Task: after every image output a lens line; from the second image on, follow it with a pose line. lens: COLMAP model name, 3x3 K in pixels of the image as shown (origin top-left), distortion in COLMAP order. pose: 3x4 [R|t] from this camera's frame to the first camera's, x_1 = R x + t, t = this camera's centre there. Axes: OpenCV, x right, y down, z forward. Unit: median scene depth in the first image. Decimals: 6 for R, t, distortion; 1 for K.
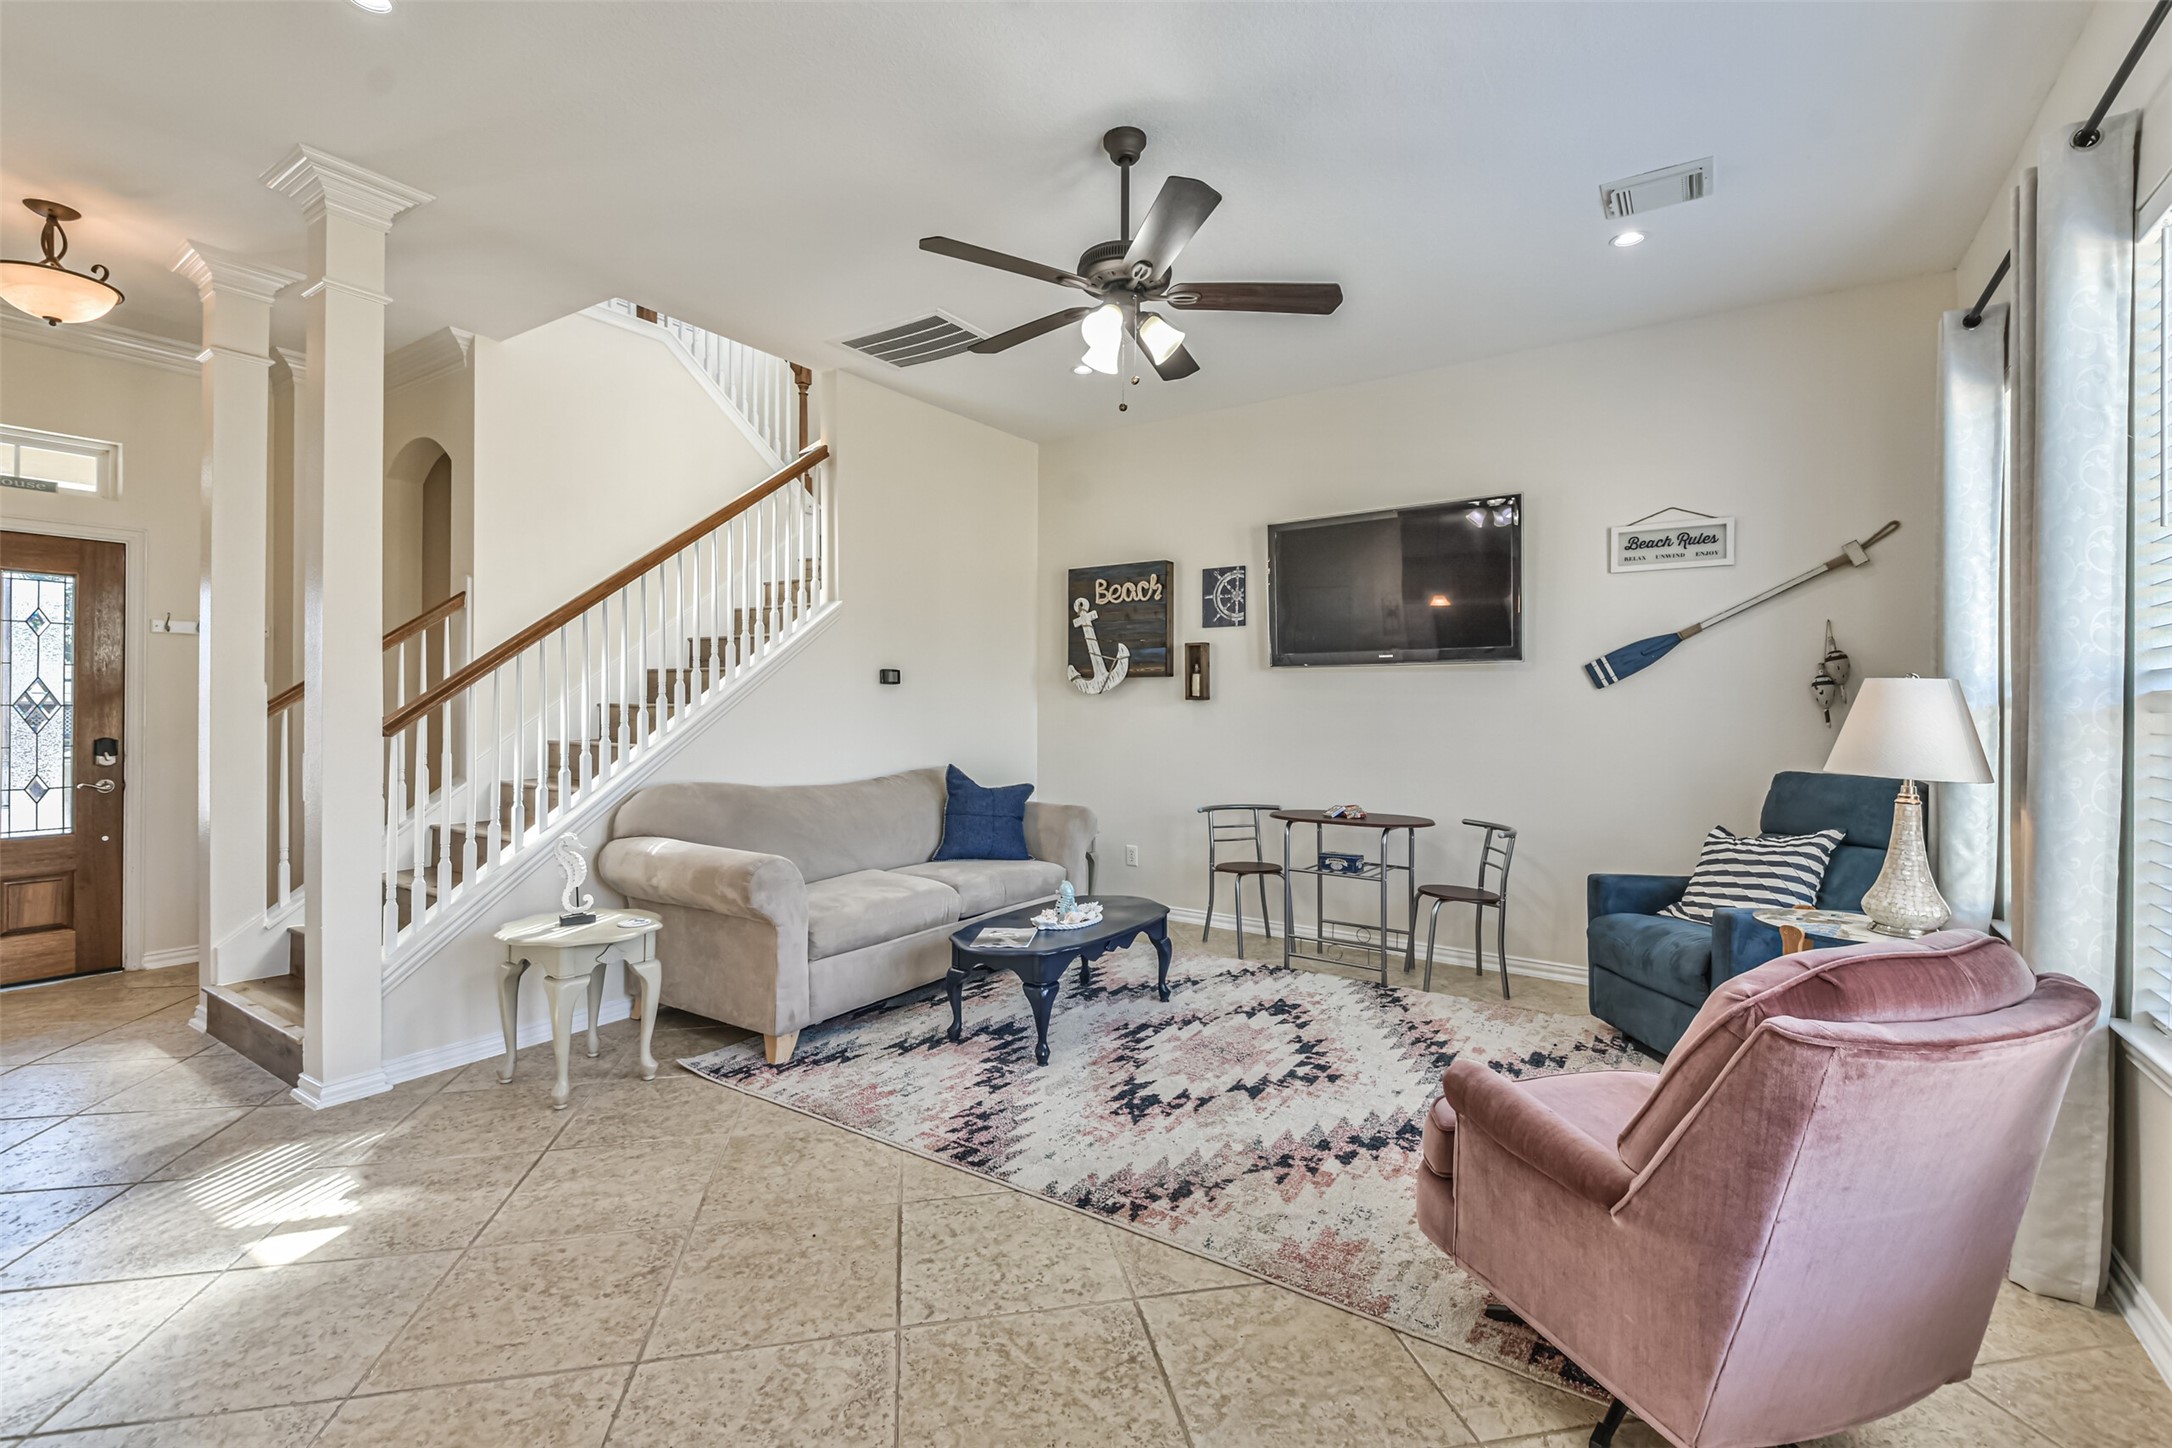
lens RADIAL K [[940.9, 0, 1093.1], [0, 940.9, 702.8], [0, 0, 1]] dist [0.050719, -0.026229]
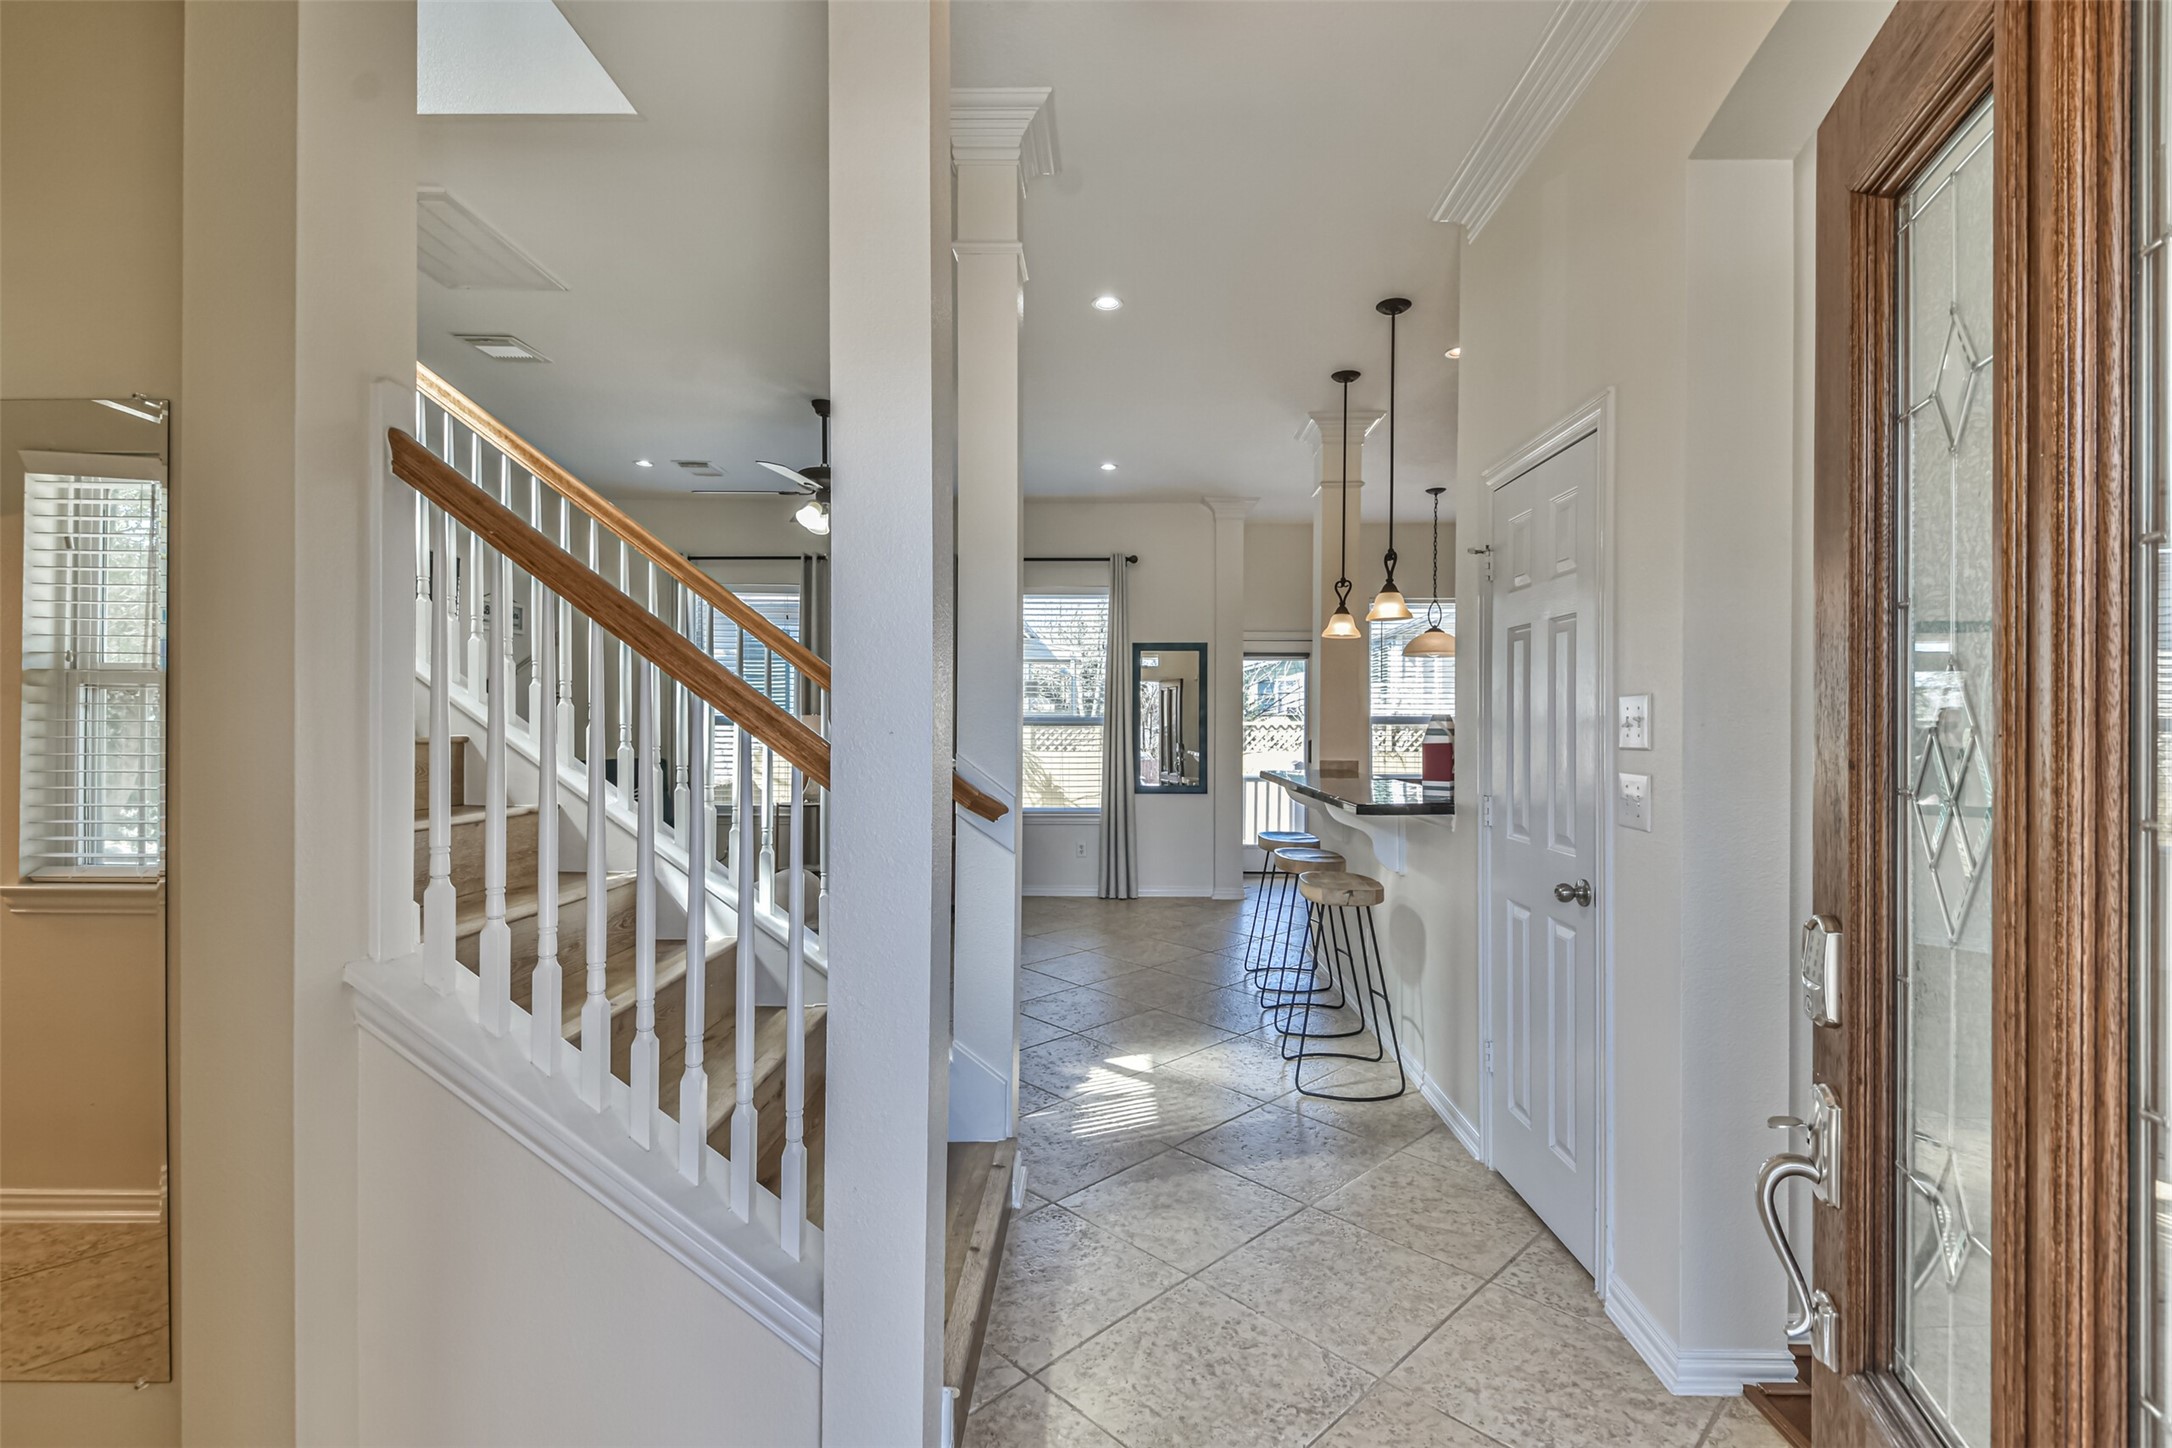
lens RADIAL K [[949.9, 0, 1081.7], [0, 949.9, 707.9], [0, 0, 1]] dist [0.037079, -0.019827]
pose [[-0.527418, 0.002655, 0.849602, -1.329323], [-0.011423, 0.999883, -0.010216, -0.015185], [-0.849529, -0.015093, -0.527325, 1.187300]]
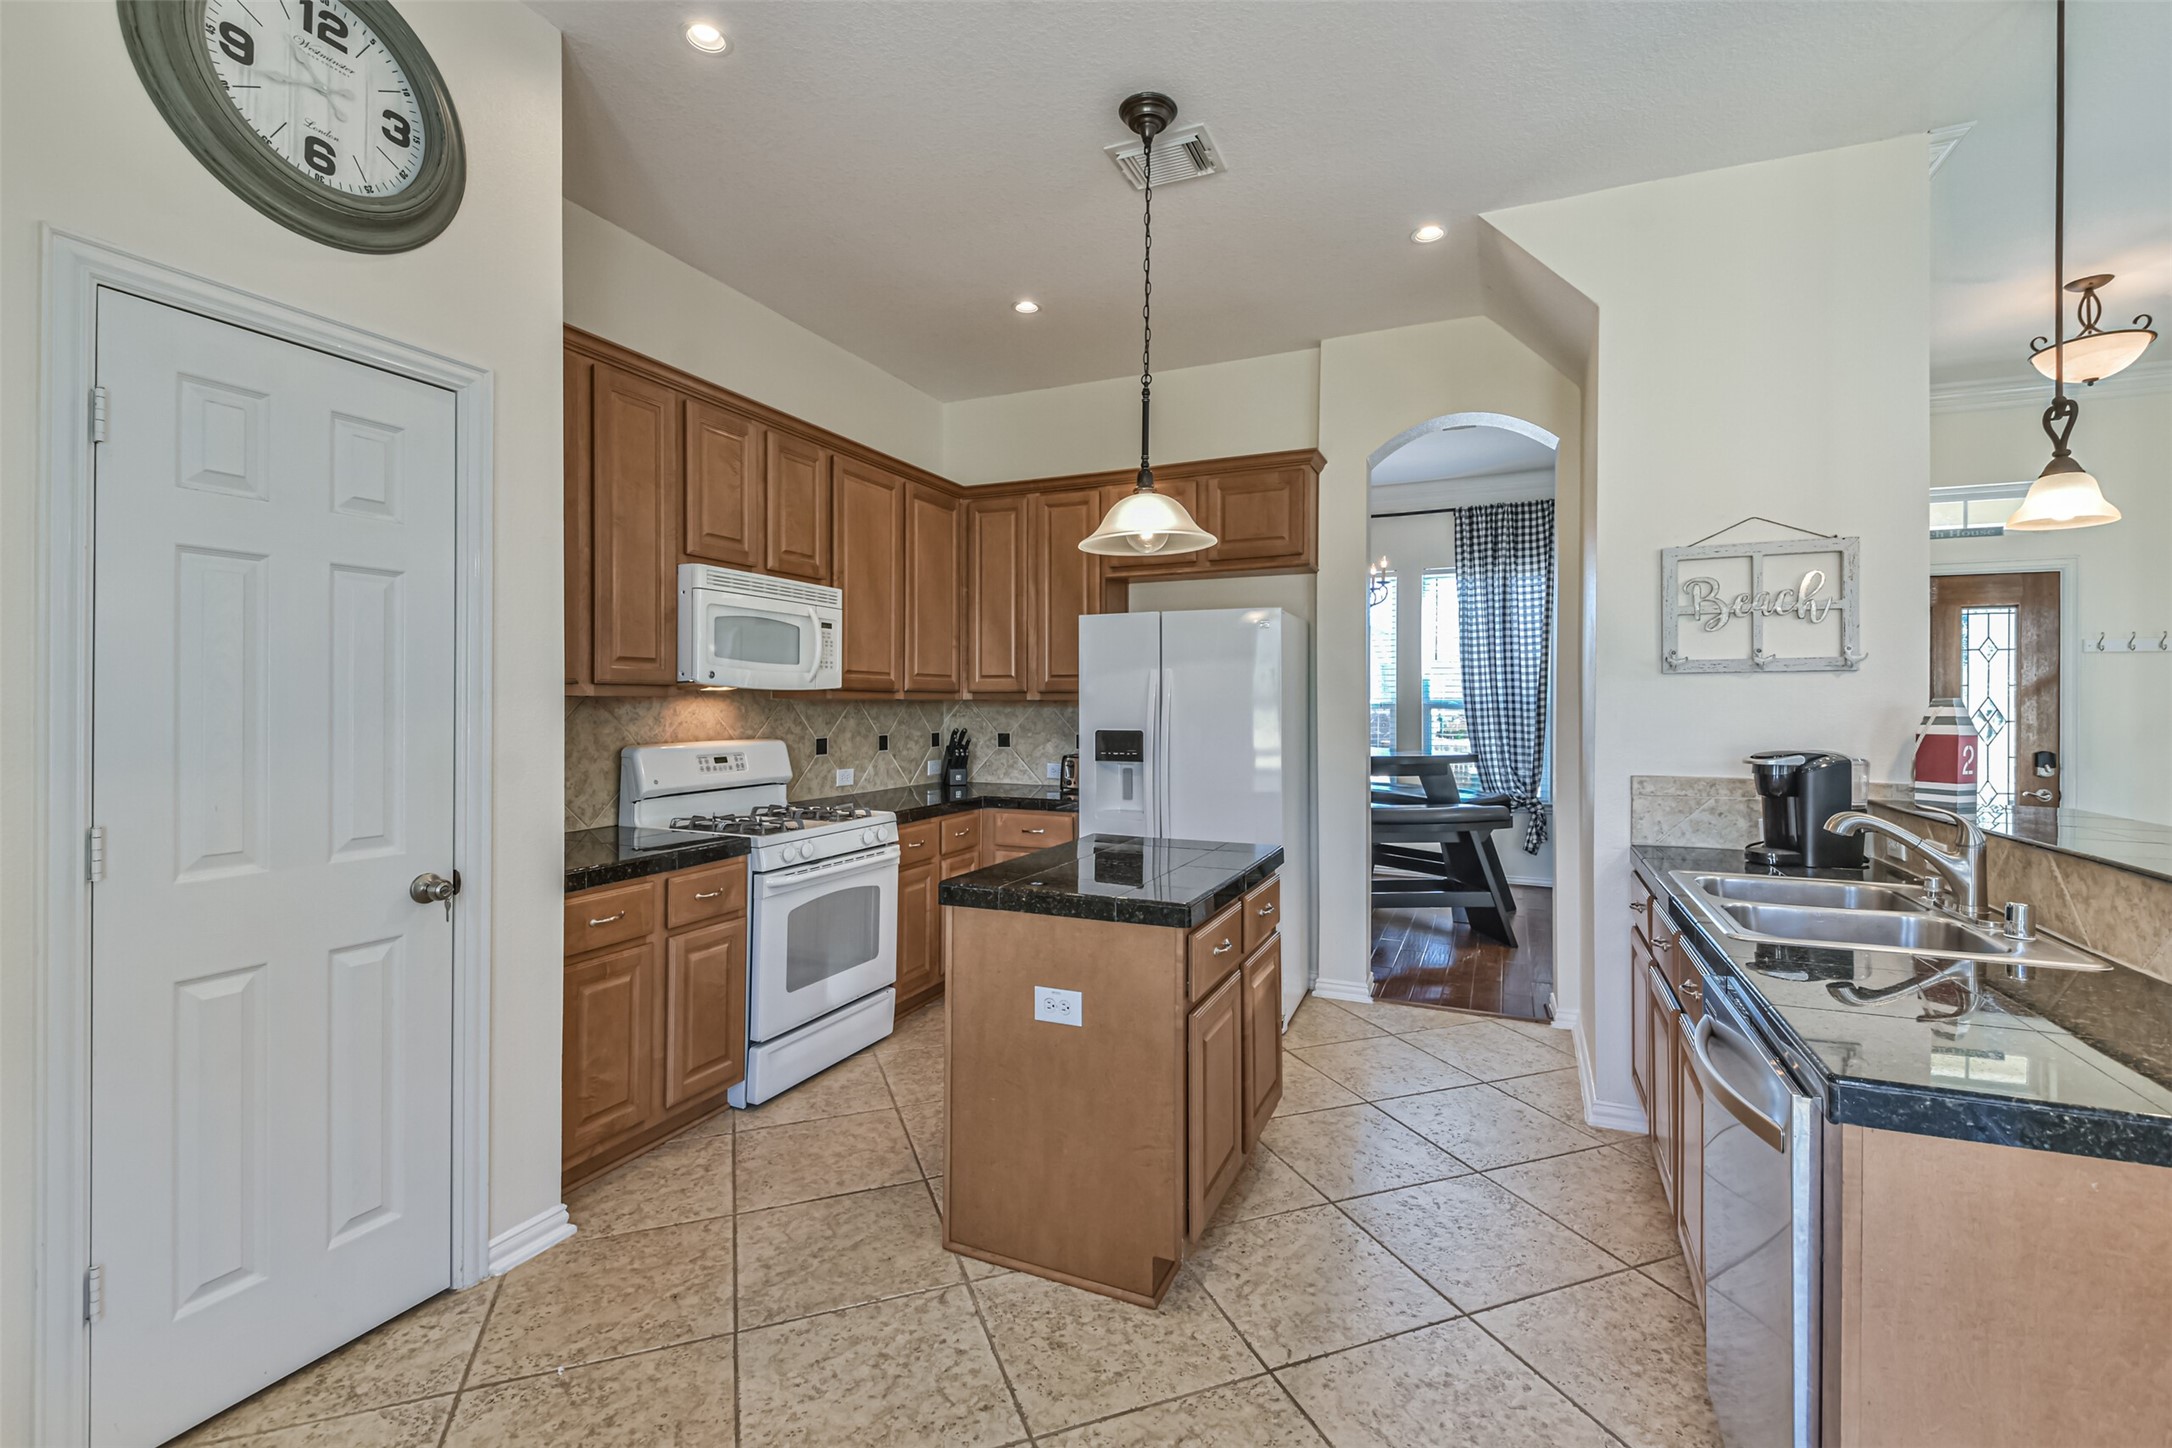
lens RADIAL K [[940.9, 0, 1093.1], [0, 940.9, 702.8], [0, 0, 1]] dist [0.050719, -0.026229]
pose [[0.179581, -0.006580, -0.983721, -0.172808], [-0.000044, 0.999978, -0.006697, -0.013563], [0.983743, 0.001246, 0.179577, -0.315453]]
